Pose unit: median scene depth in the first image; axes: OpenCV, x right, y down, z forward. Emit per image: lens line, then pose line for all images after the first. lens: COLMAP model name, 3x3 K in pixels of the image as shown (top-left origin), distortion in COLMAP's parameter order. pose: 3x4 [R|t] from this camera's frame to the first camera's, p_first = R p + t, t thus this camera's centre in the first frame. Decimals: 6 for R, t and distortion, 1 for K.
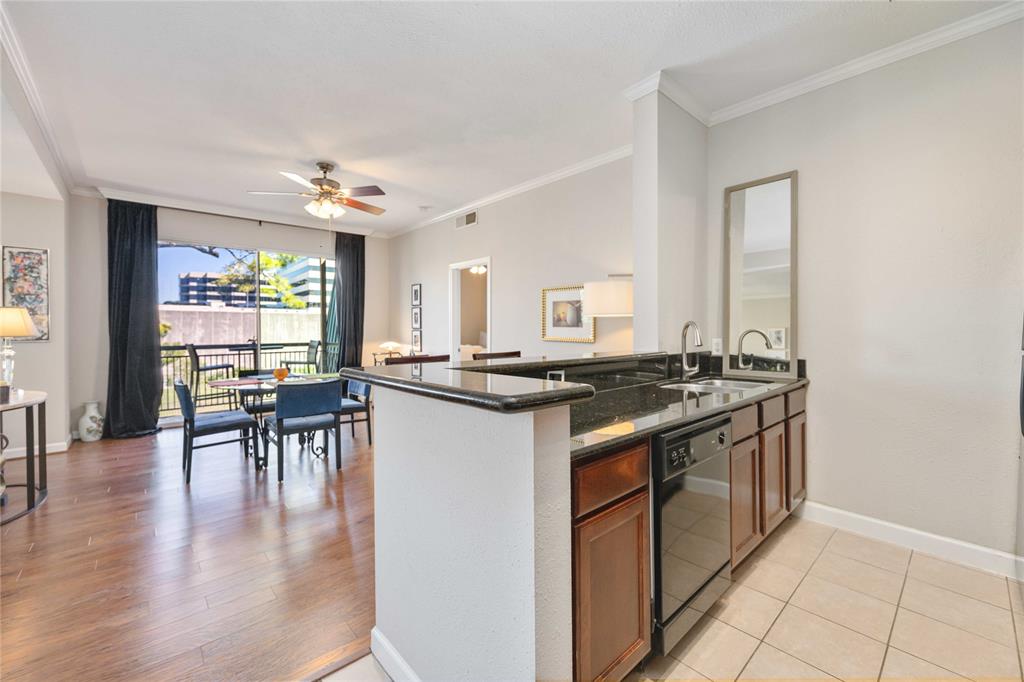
lens RADIAL K [[415.3, 0, 512.6], [0, 415.3, 330.9], [0, 0, 1]] dist [-0.002913, -0.000193]
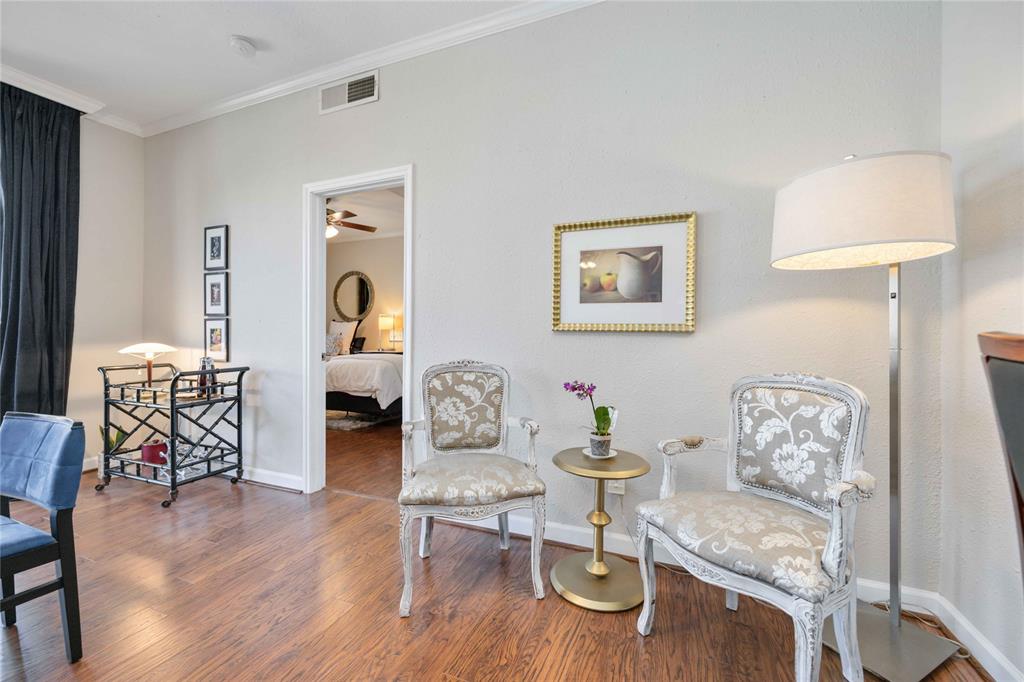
lens RADIAL K [[415.3, 0, 511.2], [0, 415.3, 338.2], [0, 0, 1]] dist [-0.002913, -0.000193]
pose [[0.903562, 0.003637, 0.428442, -0.199420], [-0.002688, 0.999992, -0.002820, 0.035613], [-0.428449, 0.001396, 0.903565, 0.637412]]
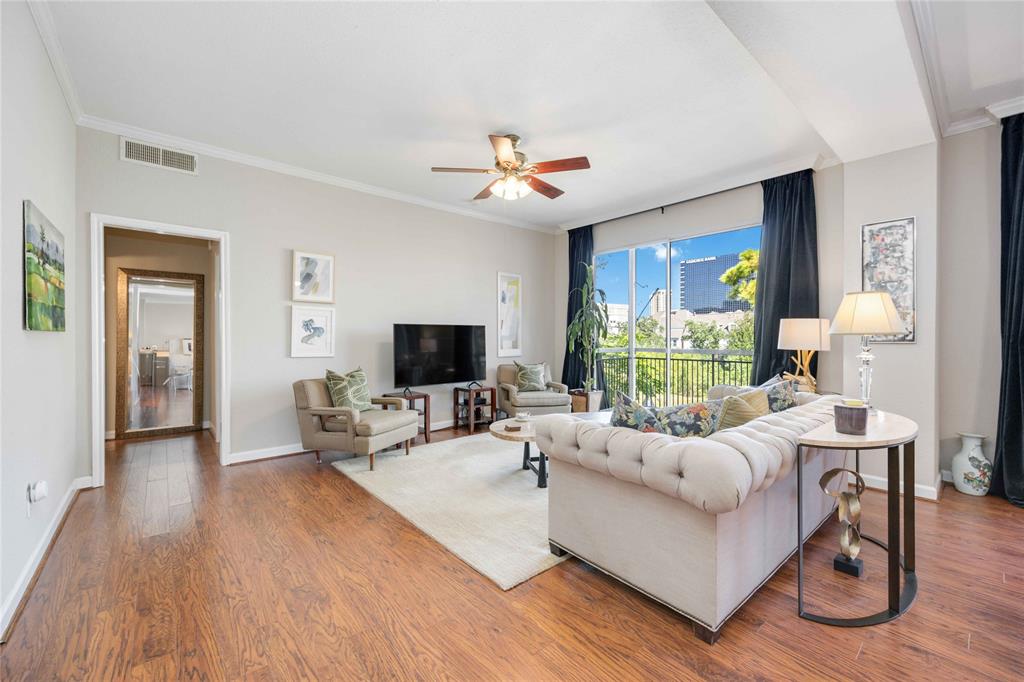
lens RADIAL K [[415.3, 0, 516.5], [0, 415.3, 338.1], [0, 0, 1]] dist [-0.002913, -0.000193]
pose [[-0.022464, 0.006134, -0.999729, -0.383237], [-0.000886, 0.999981, 0.006155, 0.013008], [0.999747, 0.001024, -0.022458, 0.321859]]
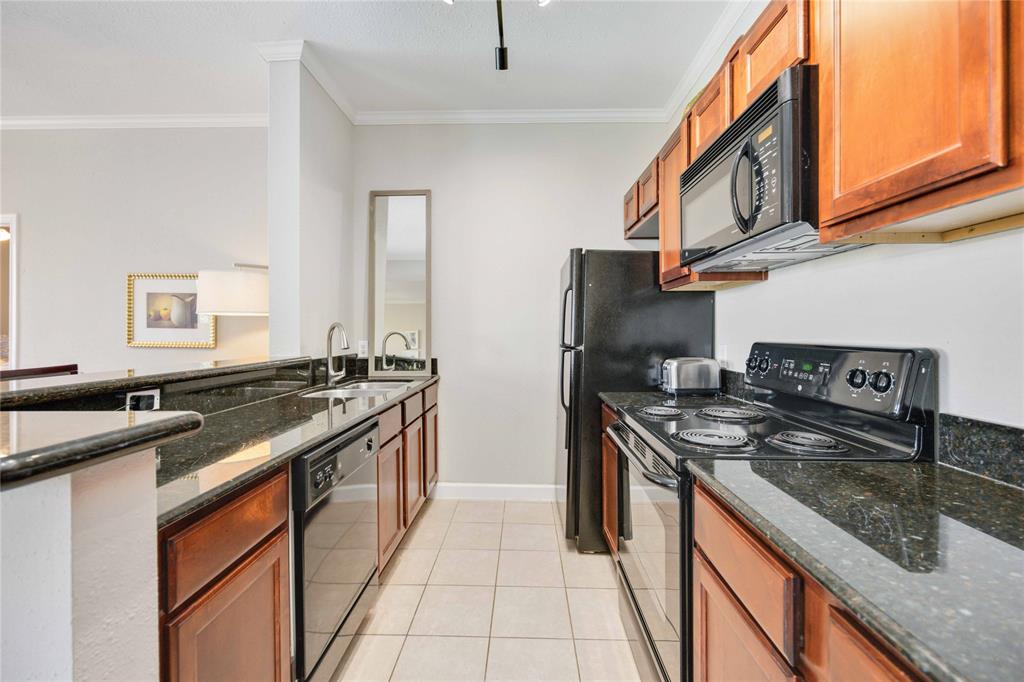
lens RADIAL K [[415.3, 0, 507.2], [0, 415.3, 332.7], [0, 0, 1]] dist [-0.002913, -0.000193]
pose [[0.697644, -0.000546, 0.716444, 0.018781], [0.001210, 0.999999, -0.000415, 0.000067], [-0.716443, 0.001156, 0.697645, 0.050210]]
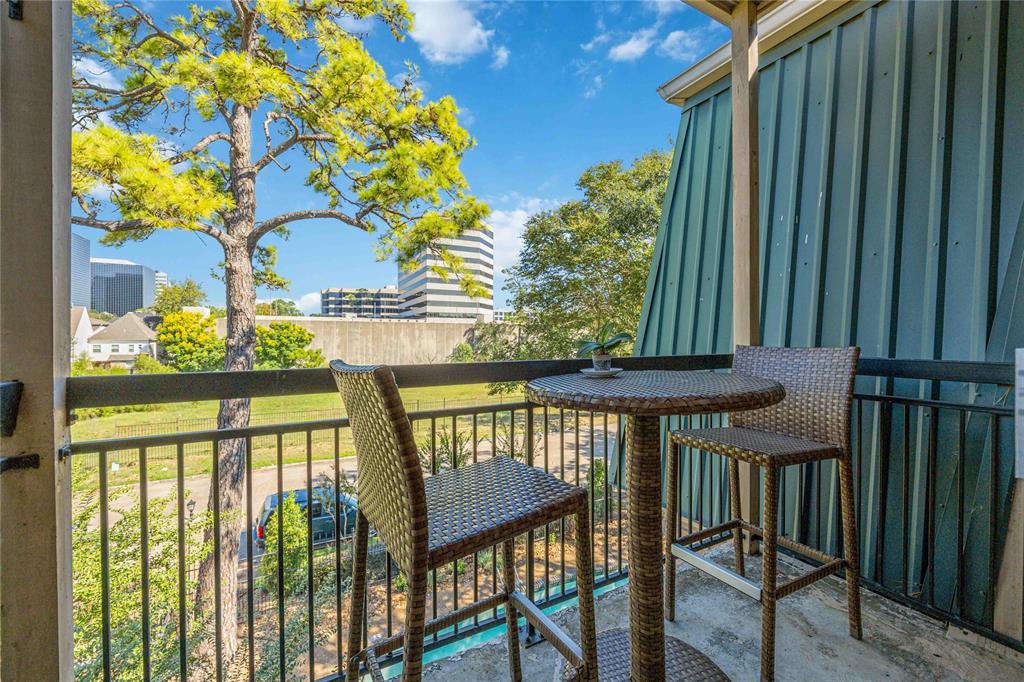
lens RADIAL K [[415.3, 0, 507.9], [0, 415.3, 334.1], [0, 0, 1]] dist [-0.002913, -0.000193]
pose [[0.967818, -0.001534, -0.251647, -1.035776], [-0.002143, 0.999895, -0.014337, 0.034678], [0.251642, 0.014415, 0.967713, 1.303160]]
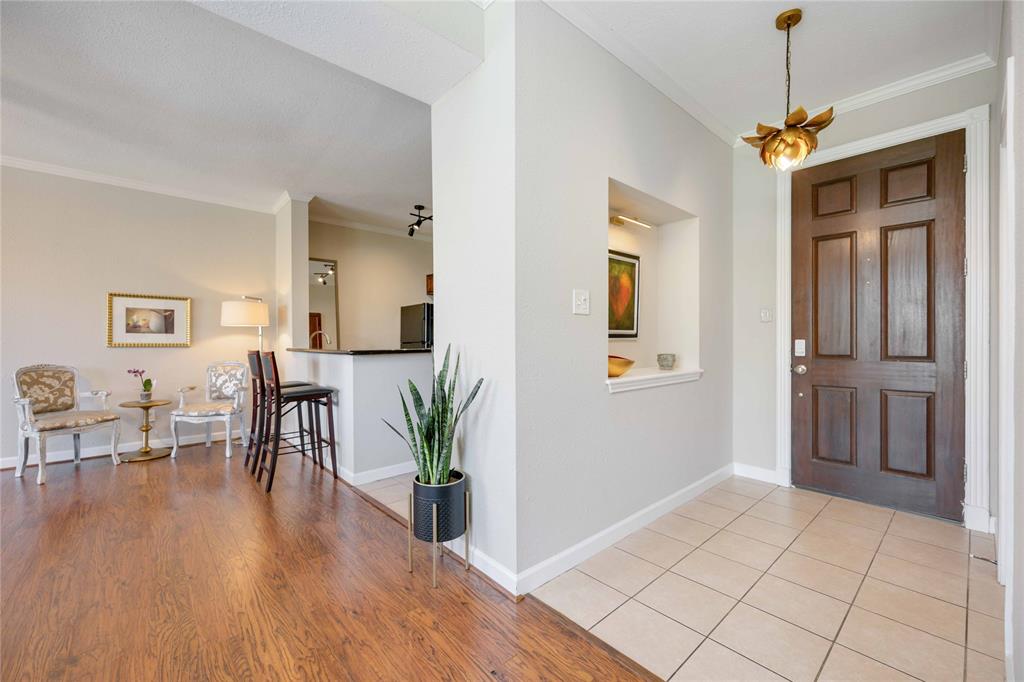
lens RADIAL K [[415.3, 0, 506.9], [0, 415.3, 343.1], [0, 0, 1]] dist [-0.002913, -0.000193]
pose [[0.011171, -0.005637, 0.999922, -0.951904], [0.008391, 0.999949, 0.005543, 0.017892], [-0.999902, 0.008328, 0.011218, 0.081772]]
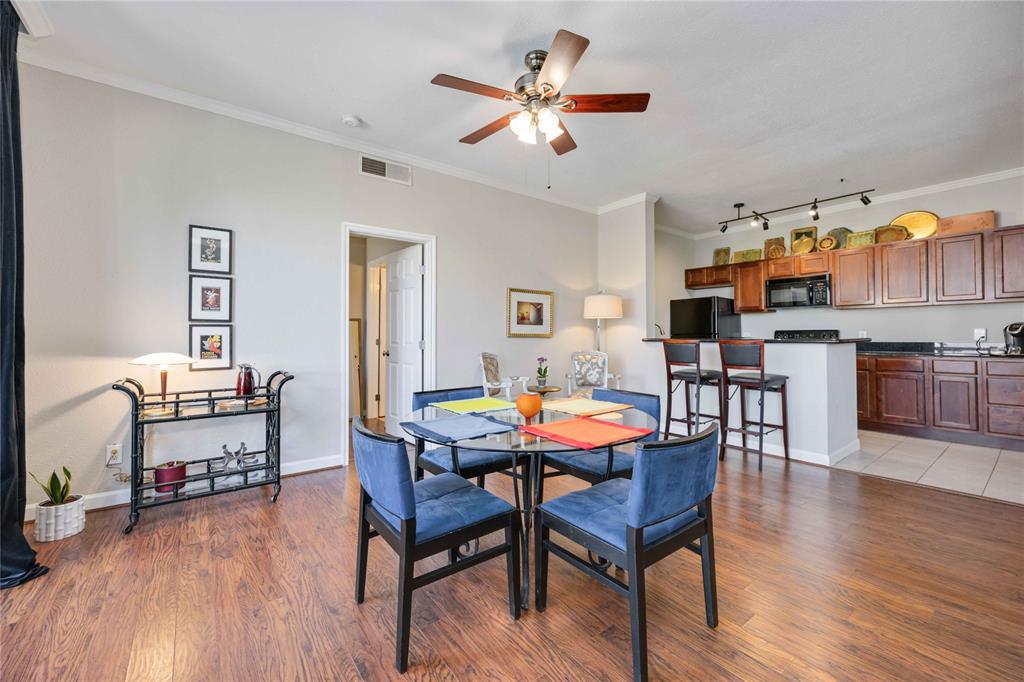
lens RADIAL K [[415.3, 0, 514.5], [0, 415.3, 327.2], [0, 0, 1]] dist [-0.002913, -0.000193]
pose [[0.086713, 0.019169, 0.996049, -1.067963], [0.006967, 0.999779, -0.019847, 0.020937], [-0.996209, 0.008661, 0.086560, 0.979915]]
